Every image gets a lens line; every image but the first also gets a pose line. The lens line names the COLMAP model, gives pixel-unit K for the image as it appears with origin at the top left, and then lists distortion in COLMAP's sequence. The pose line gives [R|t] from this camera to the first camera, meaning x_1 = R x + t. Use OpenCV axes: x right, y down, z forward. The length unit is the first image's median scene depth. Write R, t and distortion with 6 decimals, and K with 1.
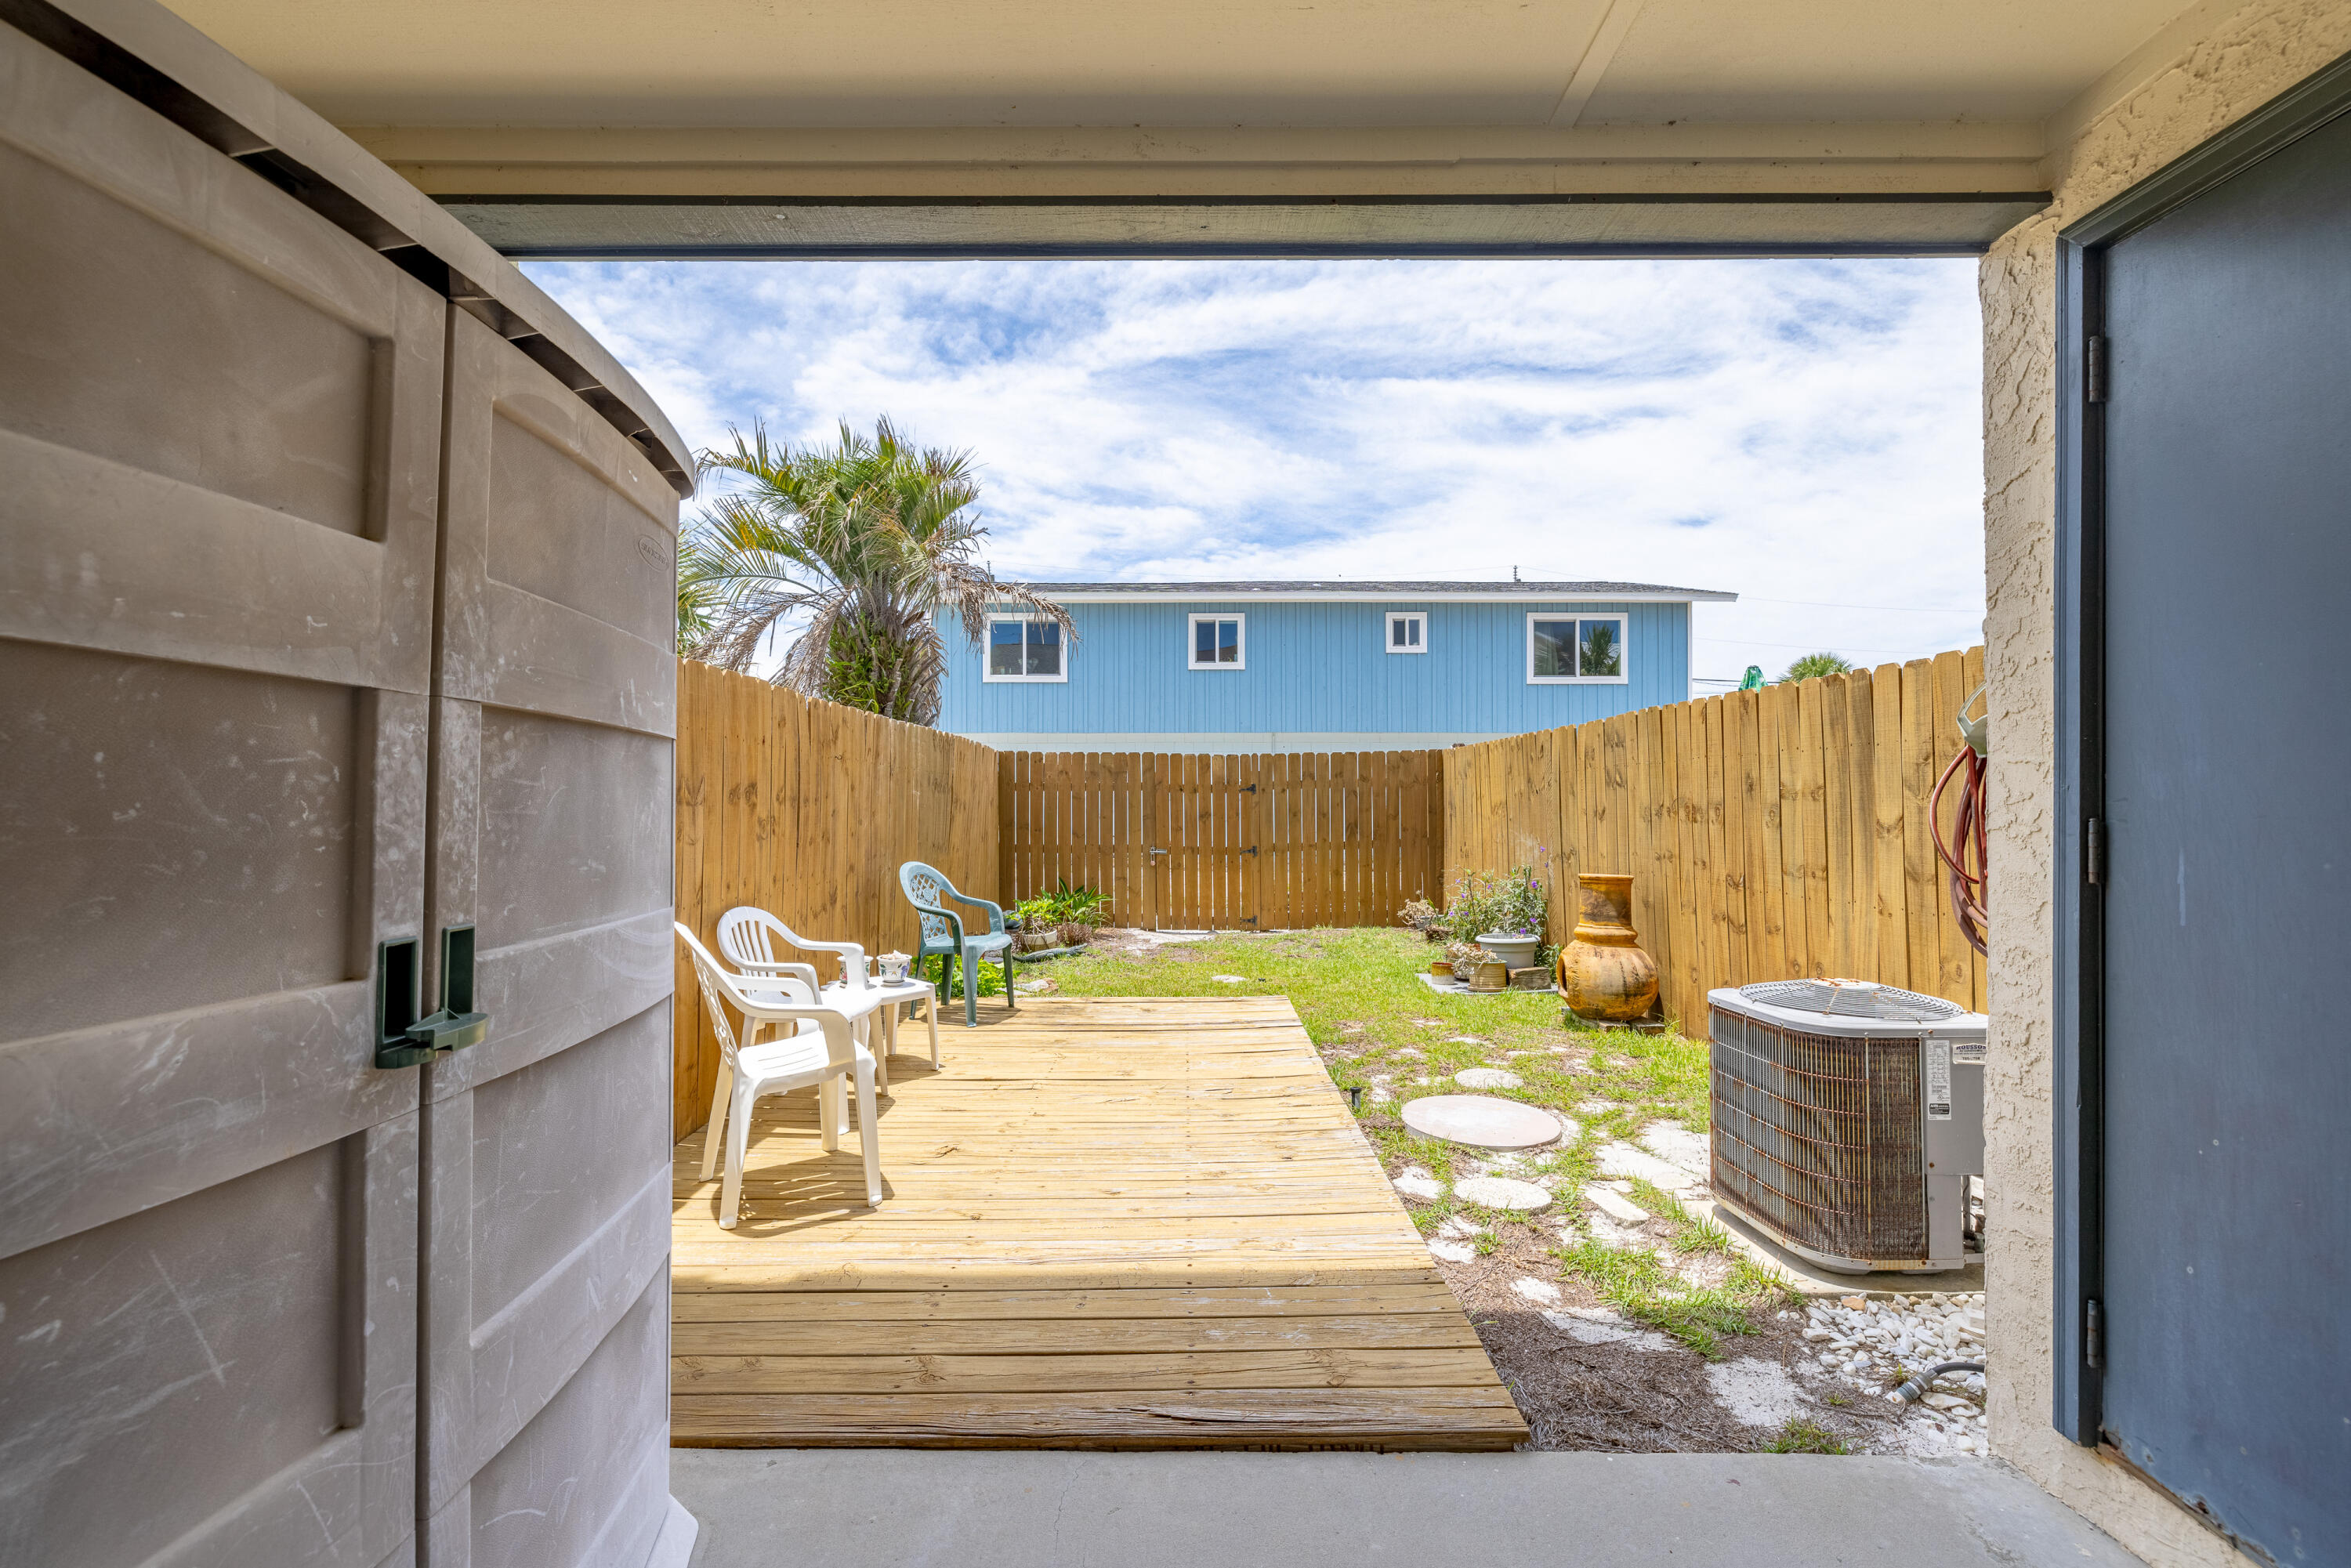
lens RADIAL K [[981.7, 0, 1172.1], [0, 981.7, 776.0], [0, 0, 1]] dist [-0.000279, -0.000488]
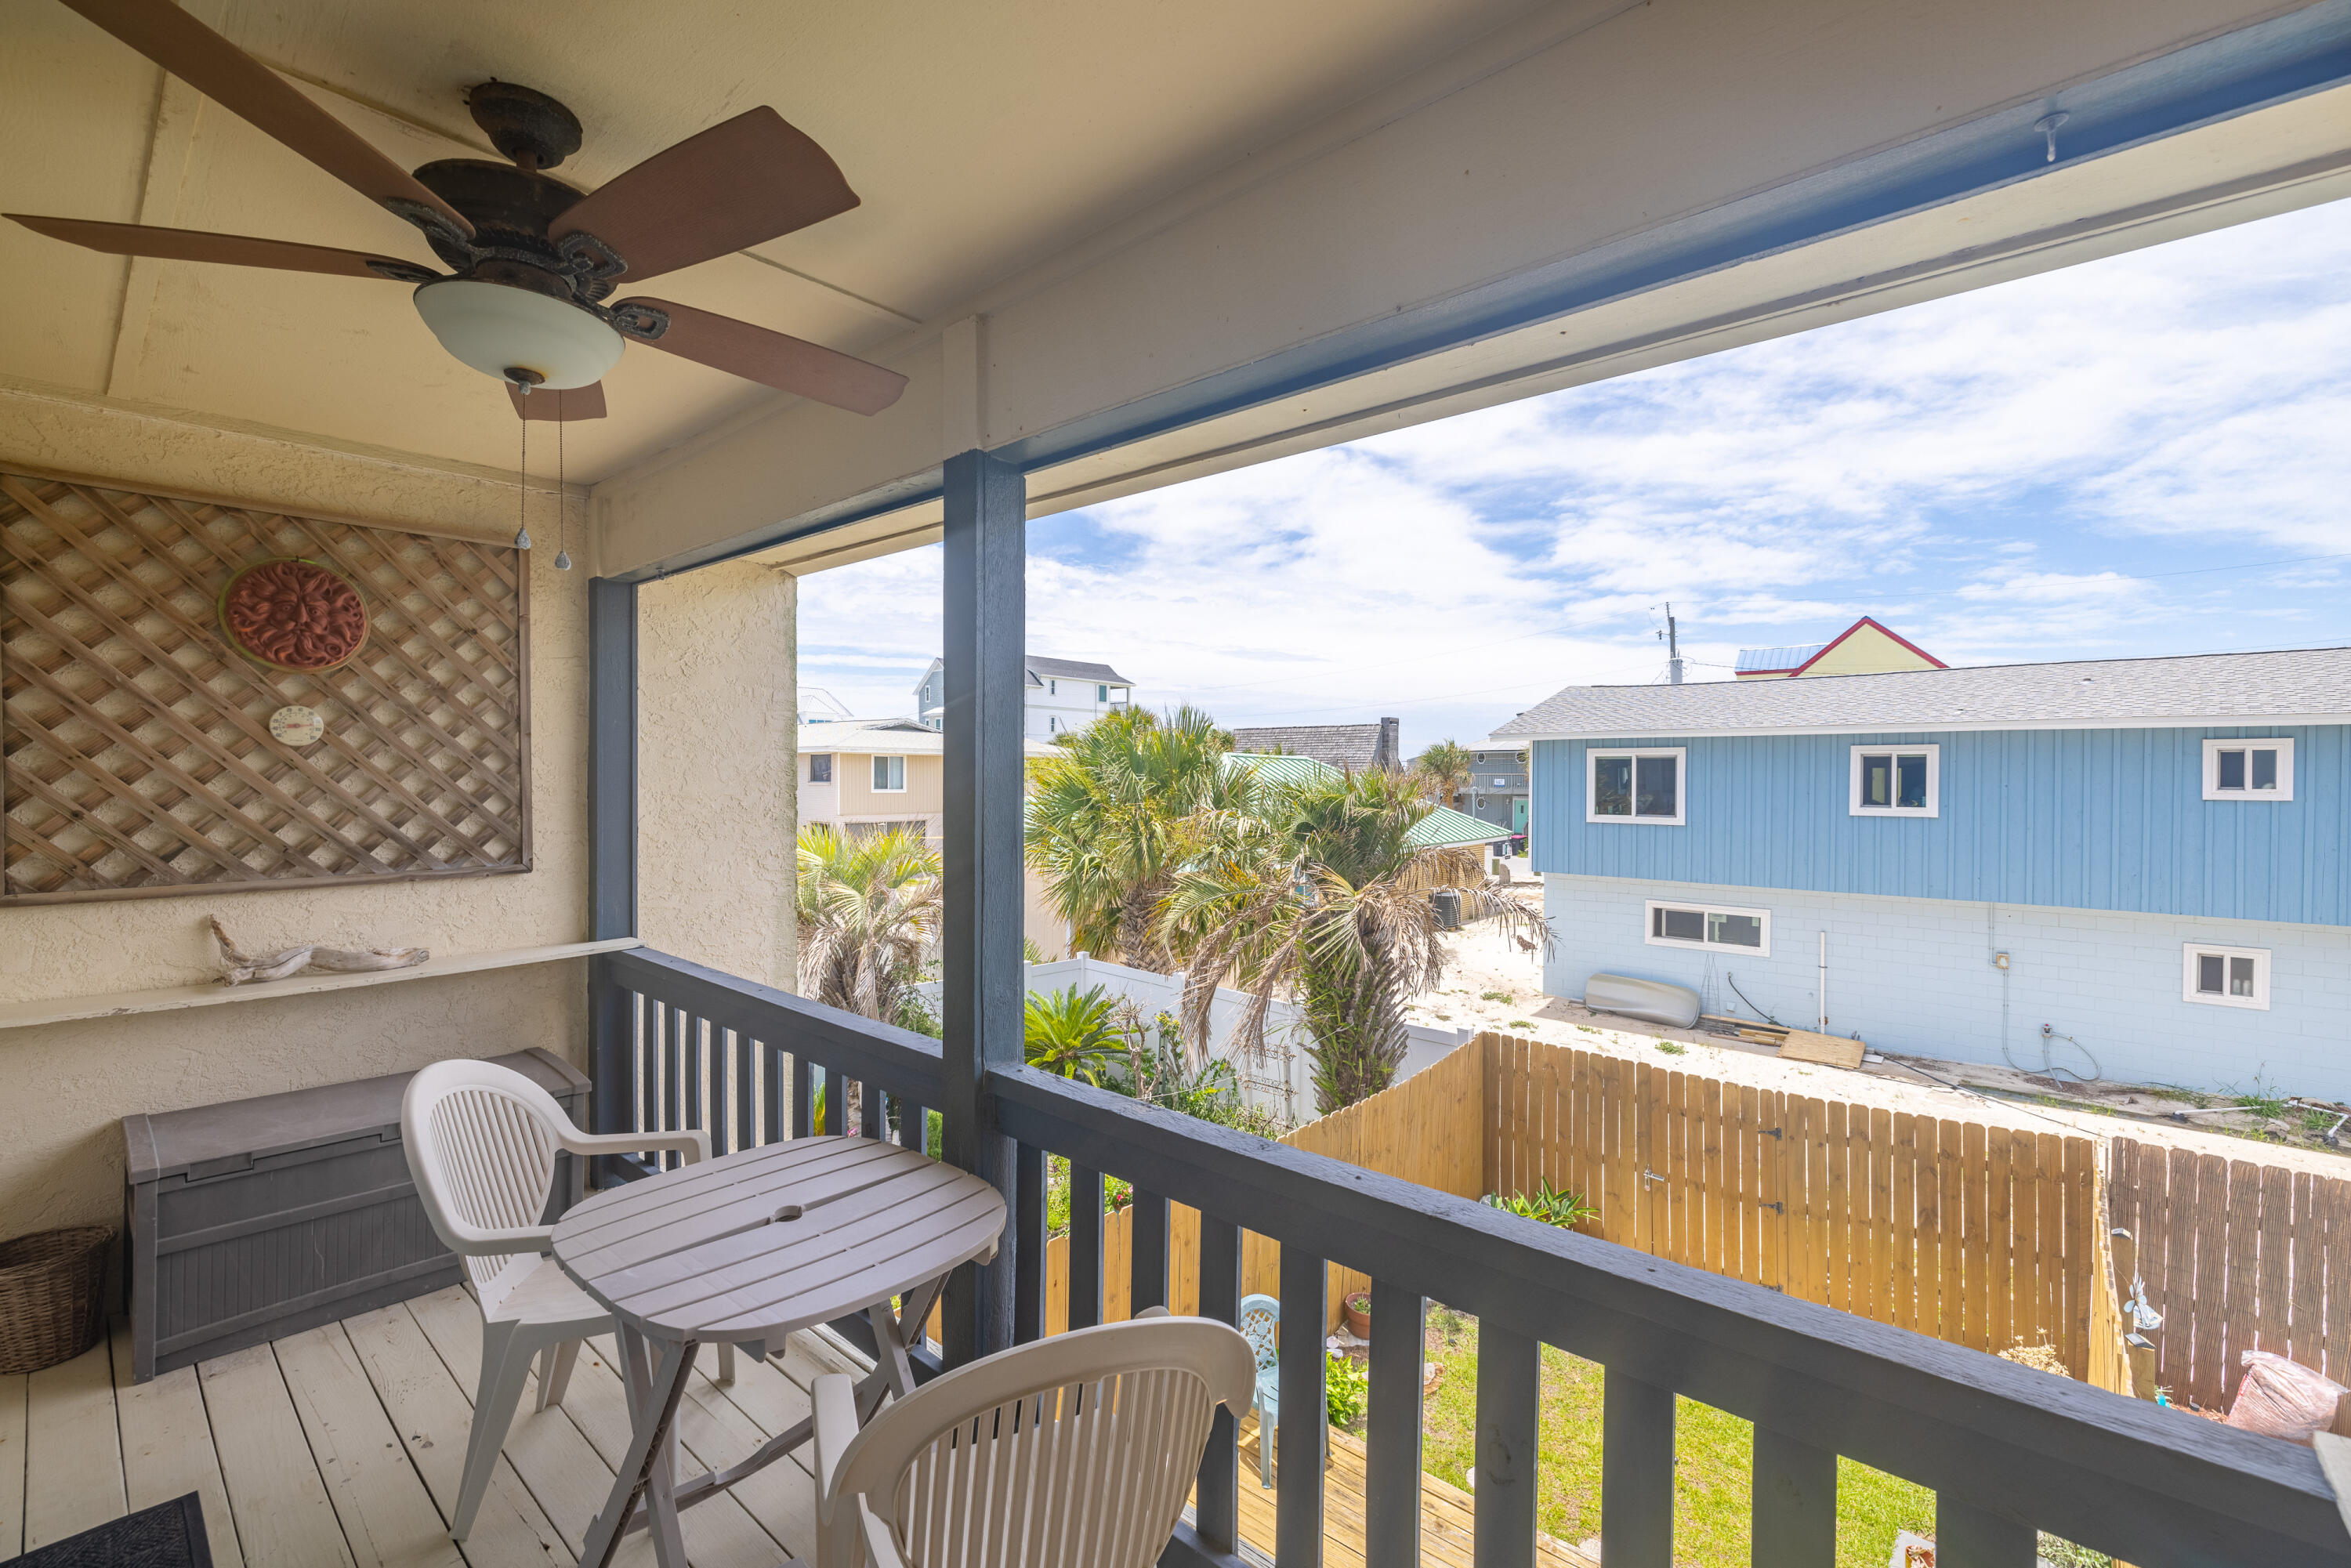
lens RADIAL K [[981.7, 0, 1170.2], [0, 981.7, 778.3], [0, 0, 1]] dist [-0.000279, -0.000488]
pose [[0.760461, 0.008641, -0.649326, 0.260468], [0.002049, 0.999875, 0.015705, -0.344184], [0.649381, -0.013273, 0.760348, 0.041101]]
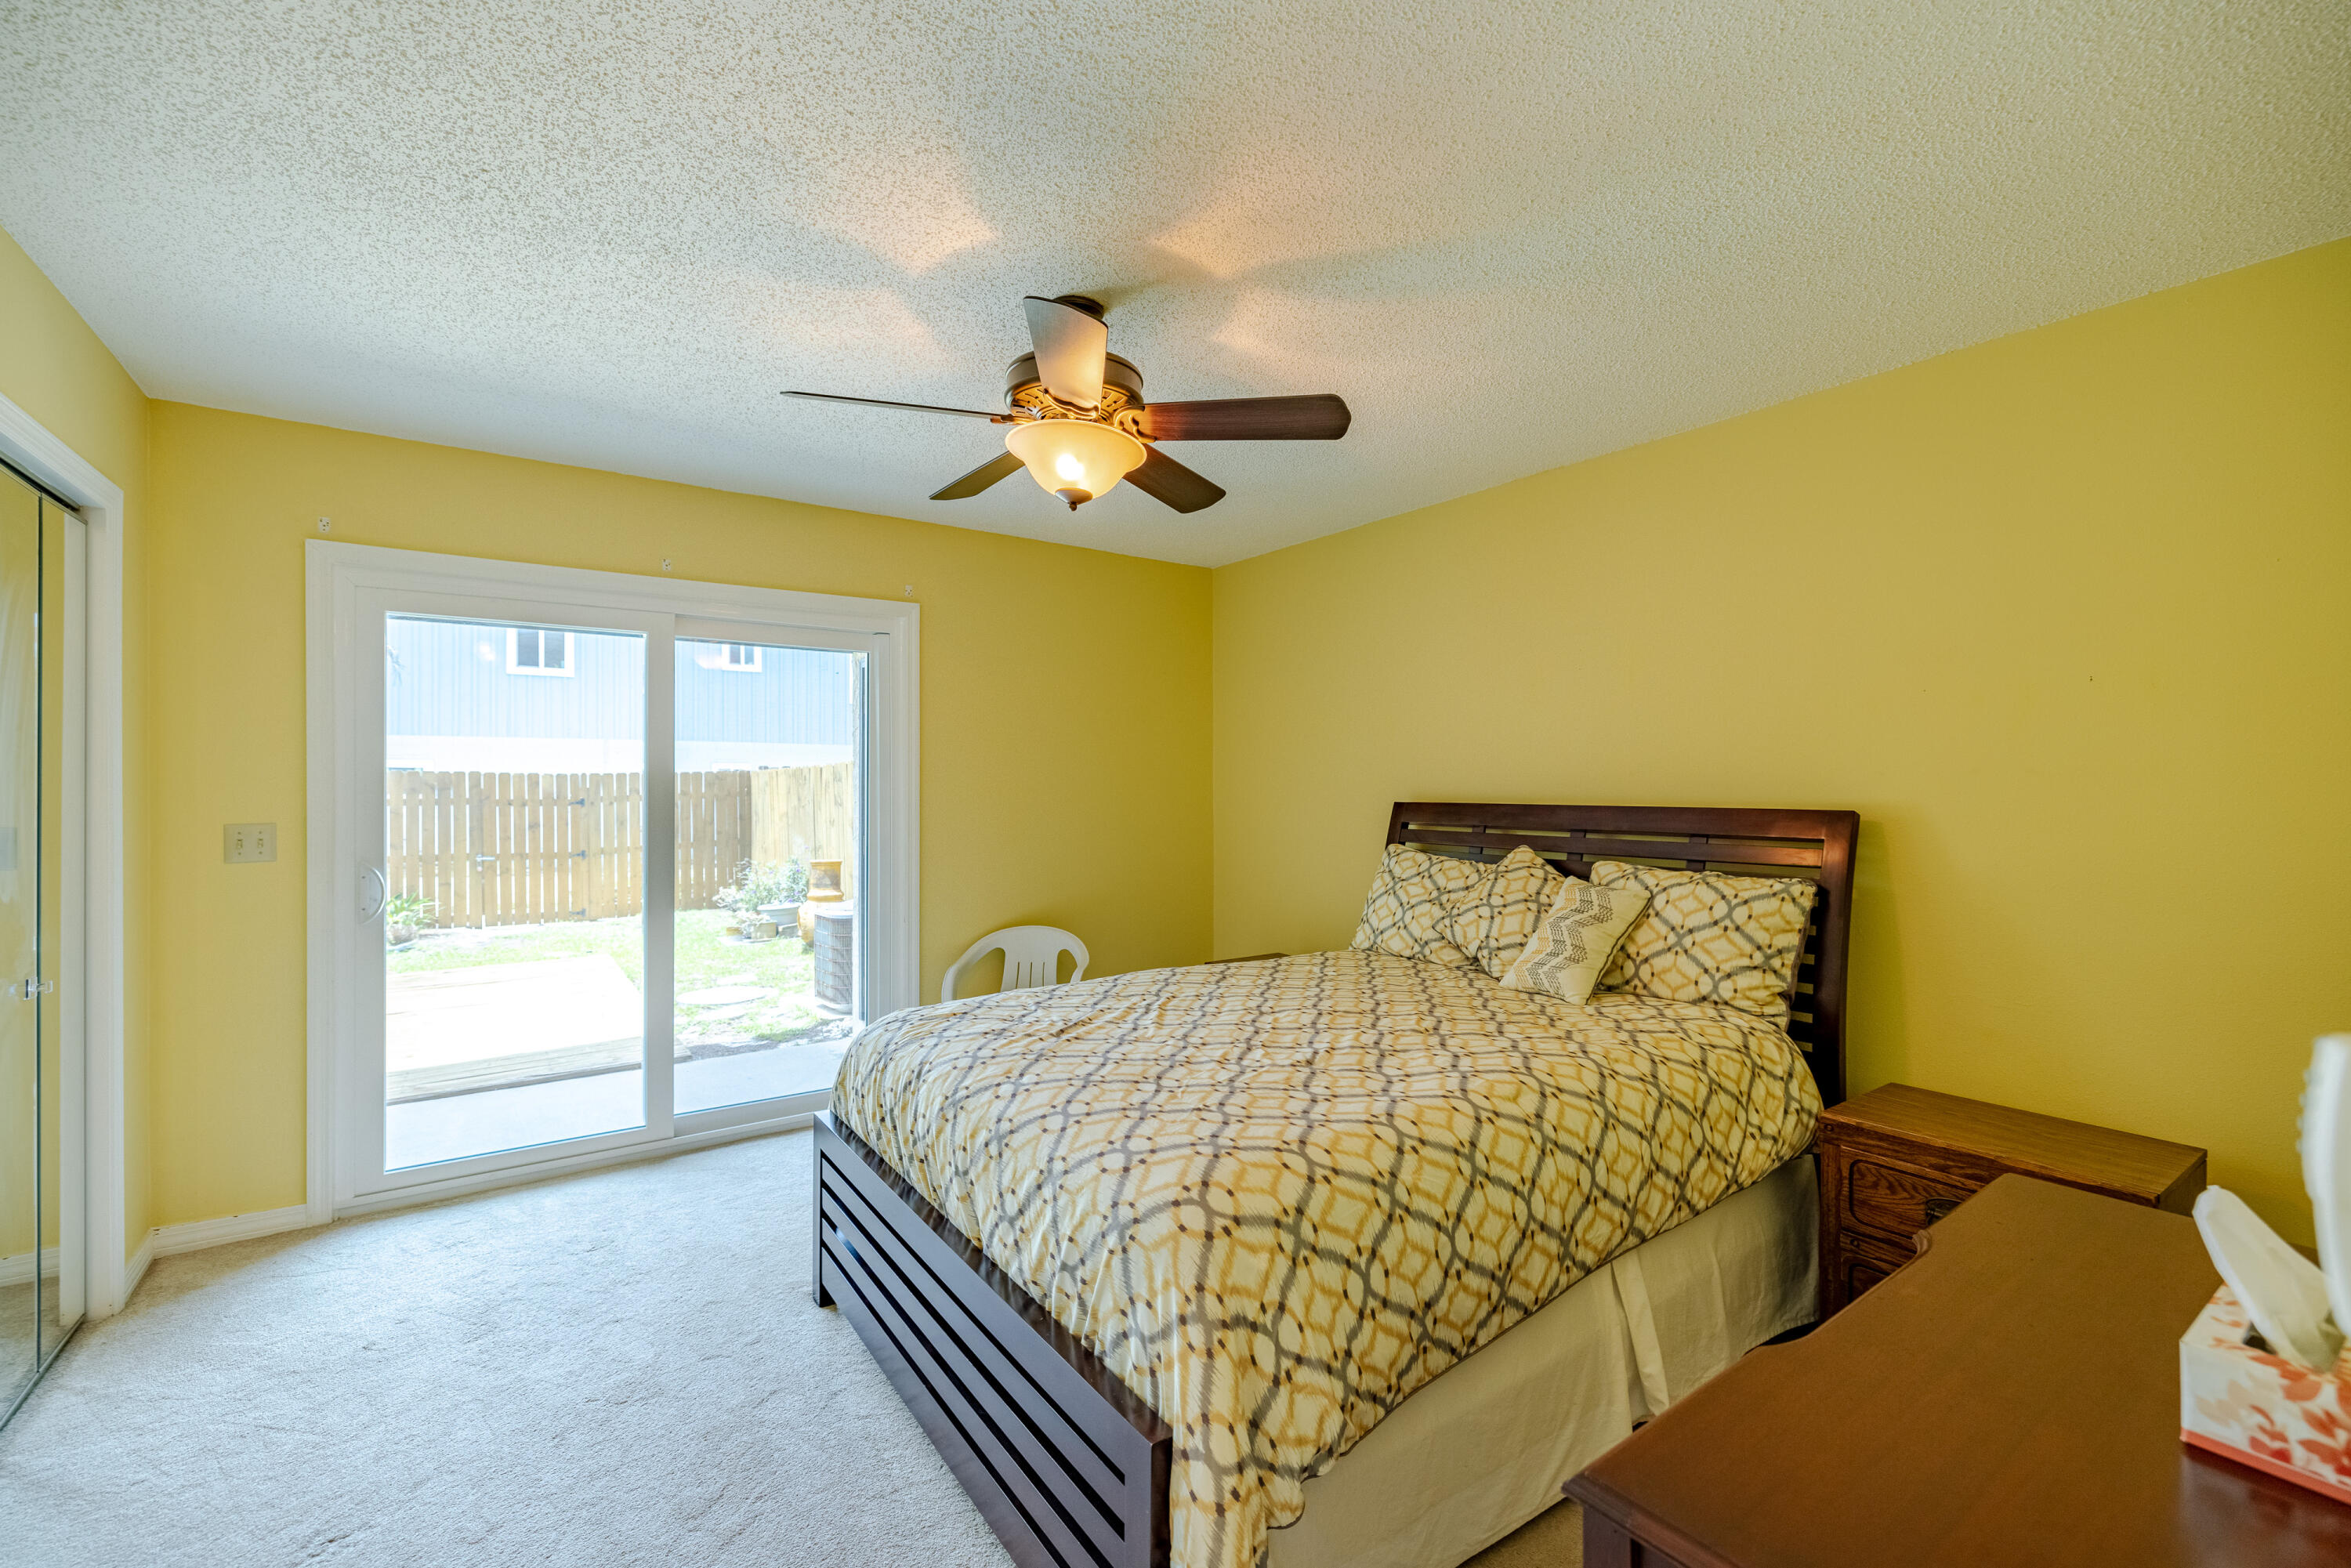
lens RADIAL K [[981.7, 0, 1164.4], [0, 981.7, 784.3], [0, 0, 1]] dist [-0.000279, -0.000488]
pose [[0.815952, -0.002034, 0.578116, -0.033508], [-0.006953, 0.999887, 0.013332, -0.033965], [-0.578078, -0.014898, 0.815845, -0.433302]]
